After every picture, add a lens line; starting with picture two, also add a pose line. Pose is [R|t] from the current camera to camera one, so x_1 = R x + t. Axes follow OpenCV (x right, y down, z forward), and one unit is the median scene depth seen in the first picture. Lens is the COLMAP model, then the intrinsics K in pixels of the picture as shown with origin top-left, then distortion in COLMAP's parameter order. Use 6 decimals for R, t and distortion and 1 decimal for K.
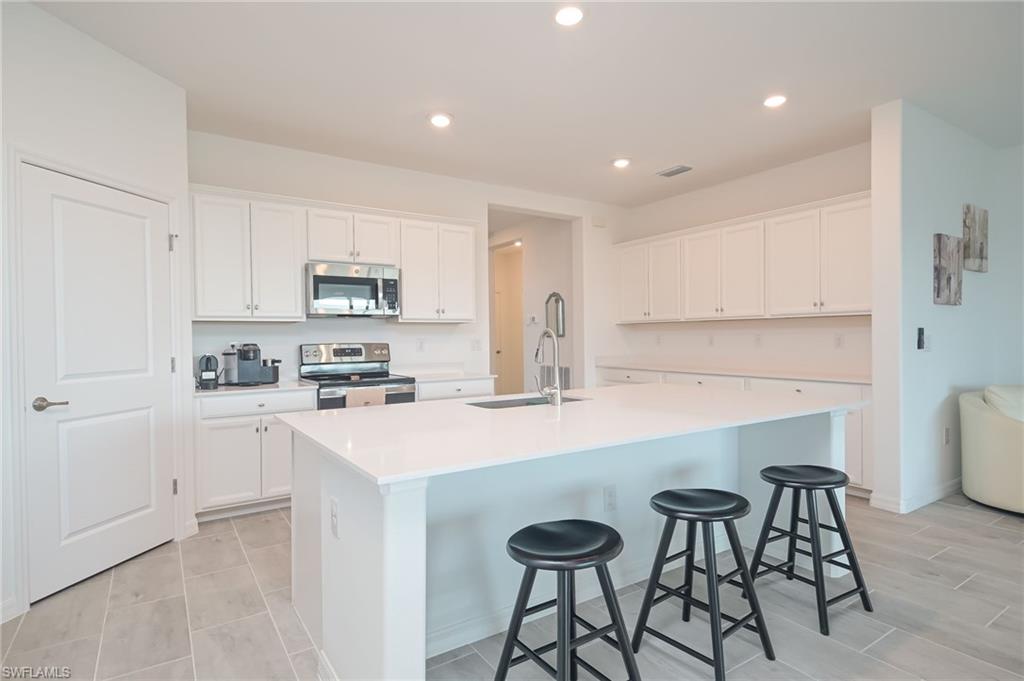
lens RADIAL K [[544.8, 0, 512.0], [0, 544.8, 340.5], [0, 0, 1]] dist [0.045489, -0.000022]
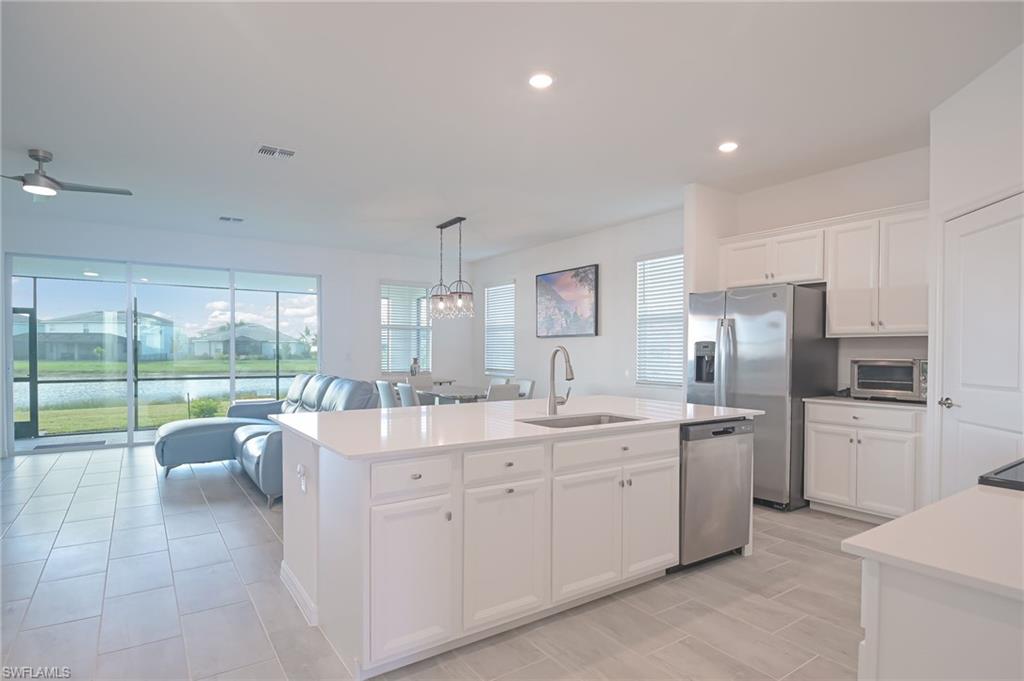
lens RADIAL K [[543.6, 0, 503.8], [0, 543.6, 356.8], [0, 0, 1]] dist [-0.001588, -0.001116]
pose [[-0.999875, 0.009934, -0.012324, 0.125564], [0.009720, 0.999804, 0.017256, -0.015340], [0.012493, 0.017134, -0.999775, 1.406750]]
